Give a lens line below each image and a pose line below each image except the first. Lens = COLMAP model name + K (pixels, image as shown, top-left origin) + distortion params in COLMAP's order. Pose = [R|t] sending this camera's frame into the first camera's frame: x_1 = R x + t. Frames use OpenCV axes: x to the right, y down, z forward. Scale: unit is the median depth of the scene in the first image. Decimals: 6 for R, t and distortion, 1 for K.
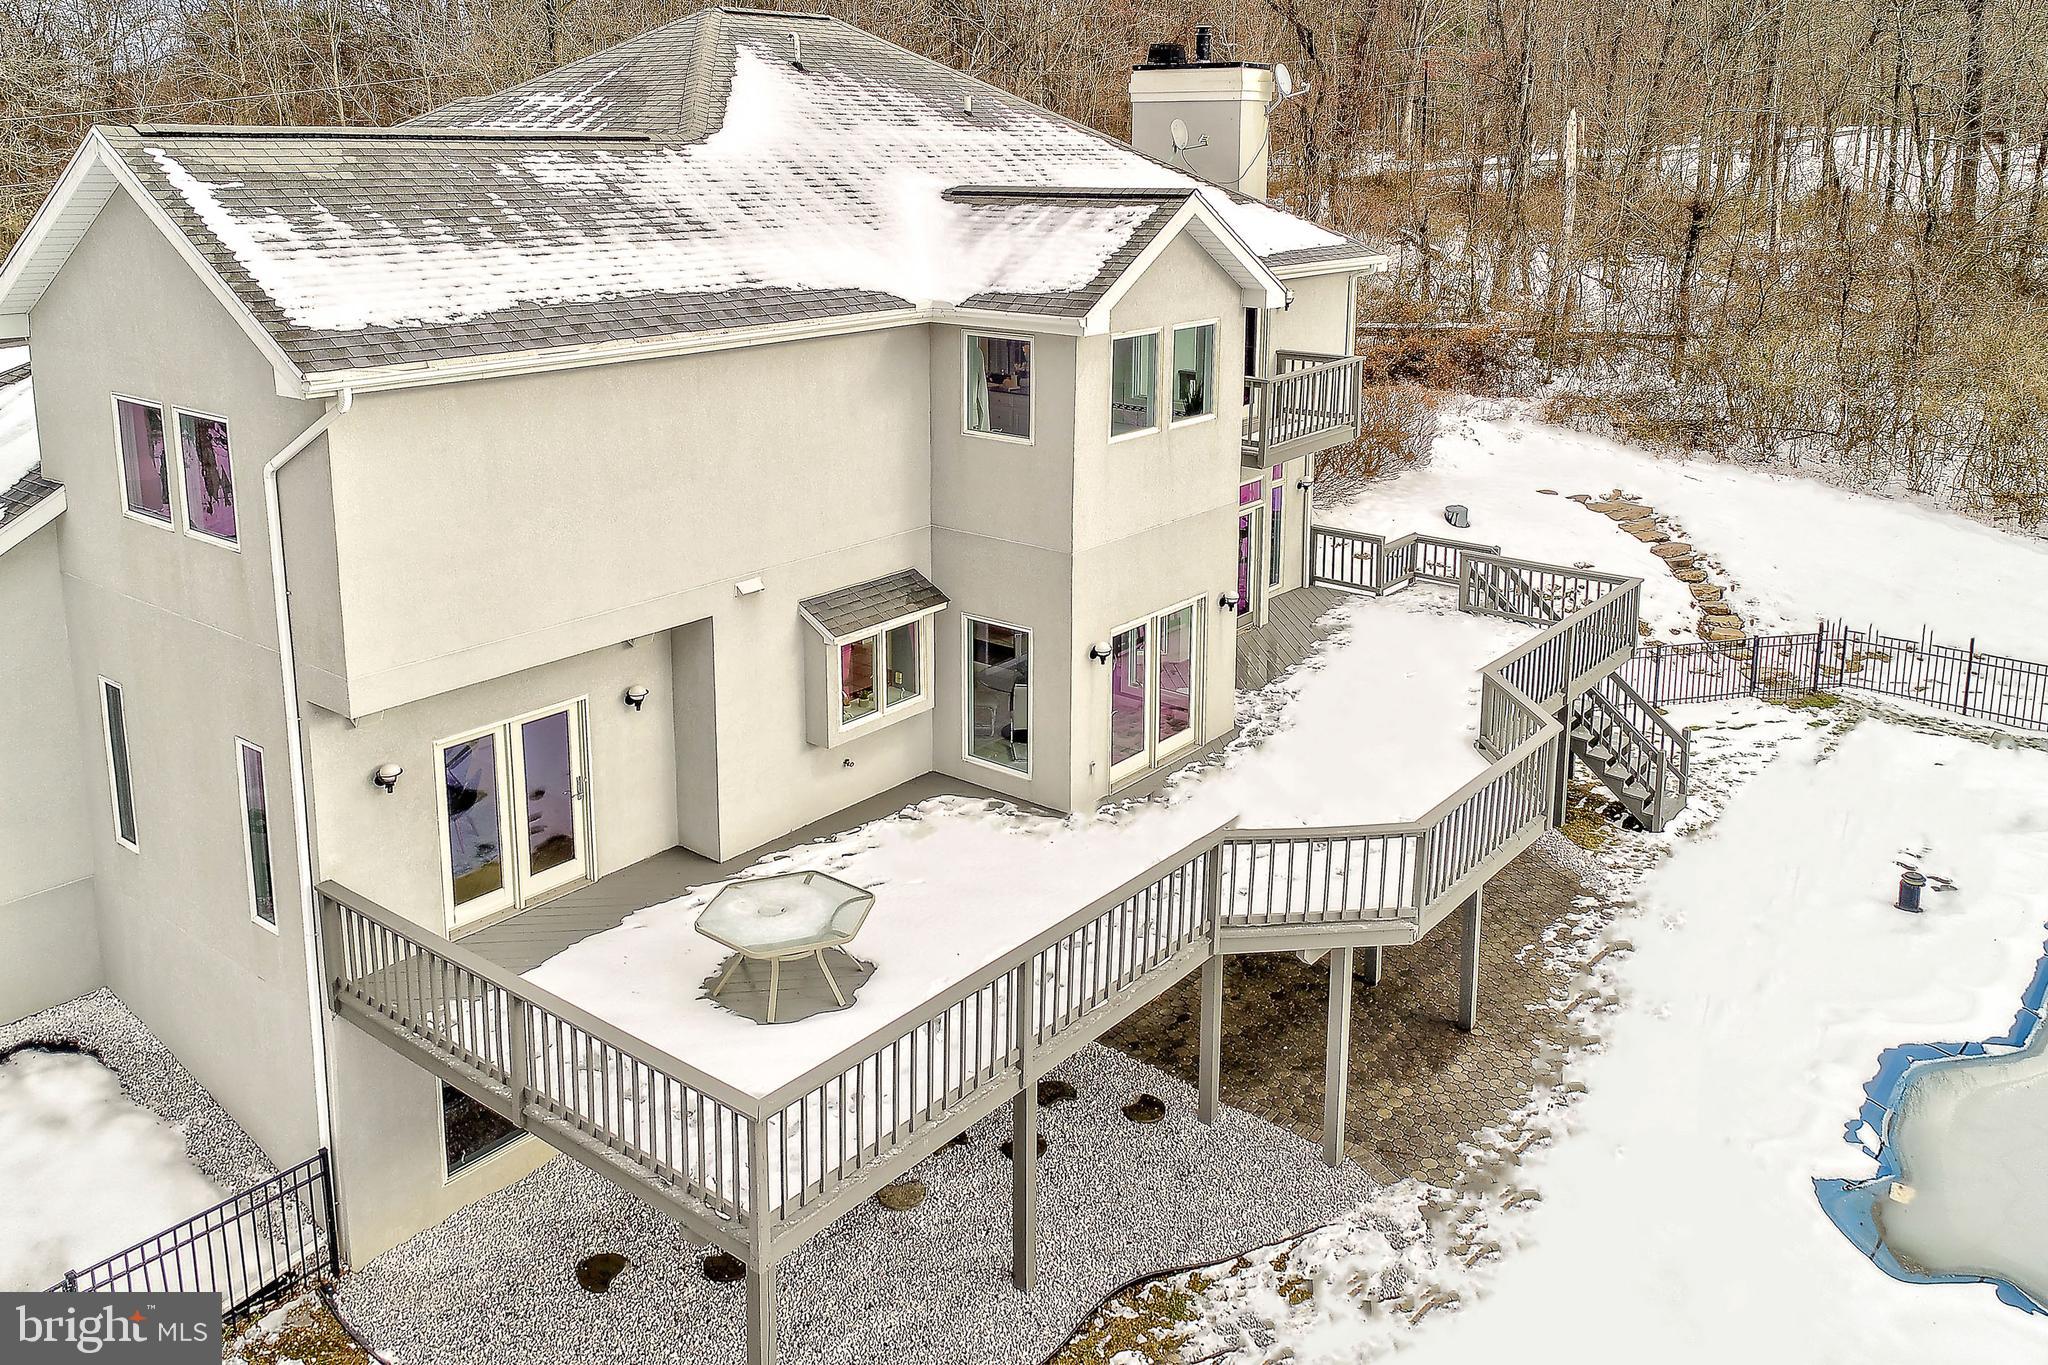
lens RADIAL K [[1474.9, 0, 1049.8], [0, 1474.9, 403.5], [0, 0, 1]] dist [0.027207, -0.000109]
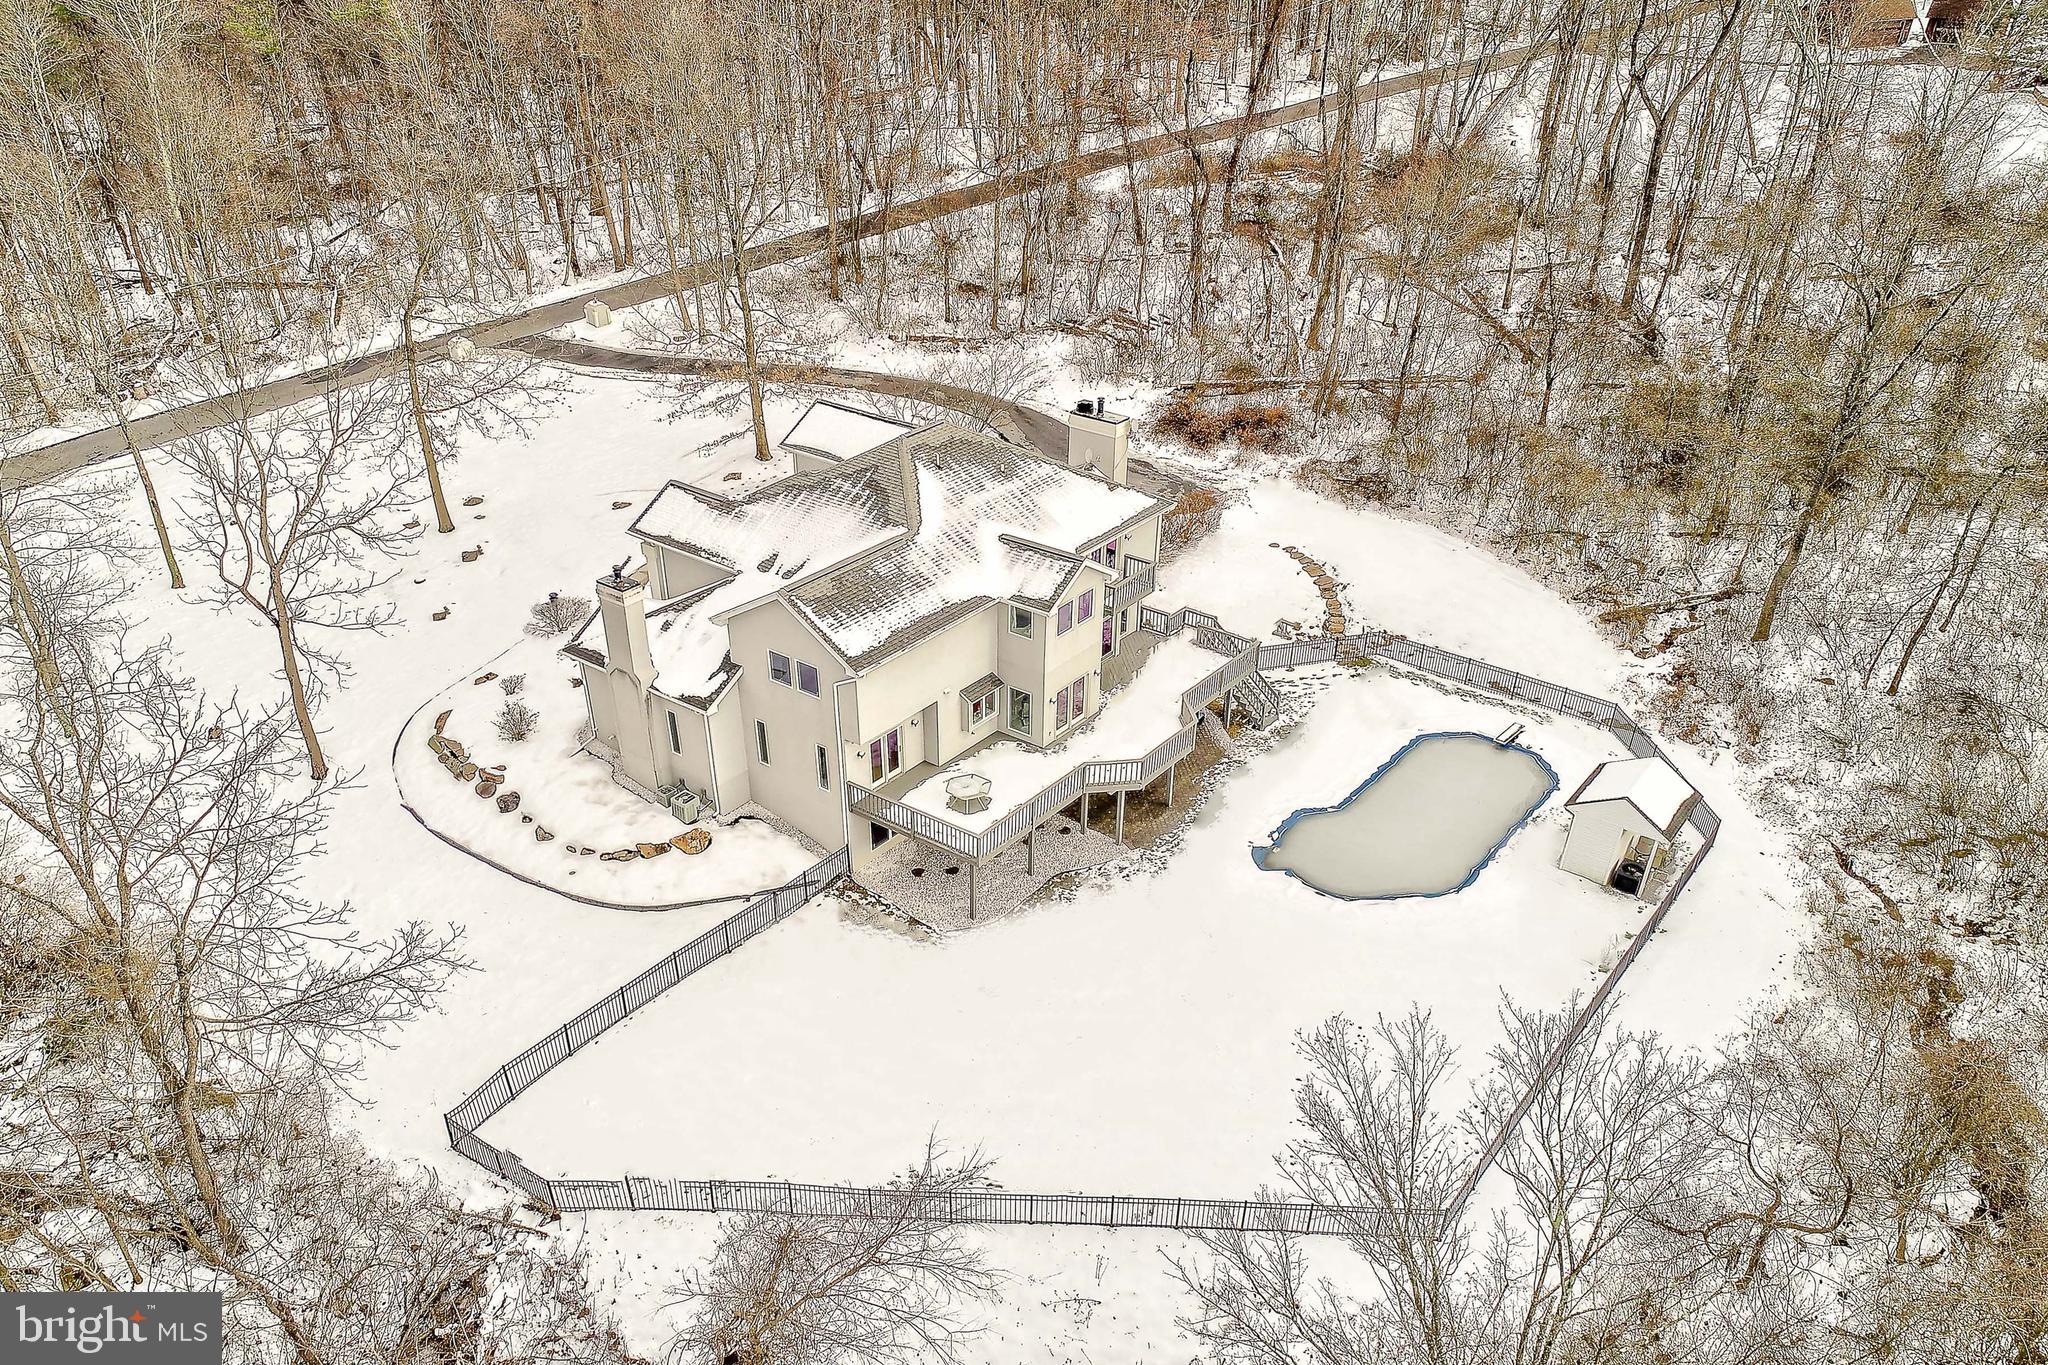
lens RADIAL K [[1502.6, 0, 1024.0], [0, 1502.6, 682.5], [0, 0, 1]] dist [0.045828, 0.000628]
pose [[0.999870, -0.003190, 0.015795, -0.079959], [-0.002820, 0.930446, 0.366417, -1.058400], [-0.015866, -0.366414, 0.930316, -1.995106]]
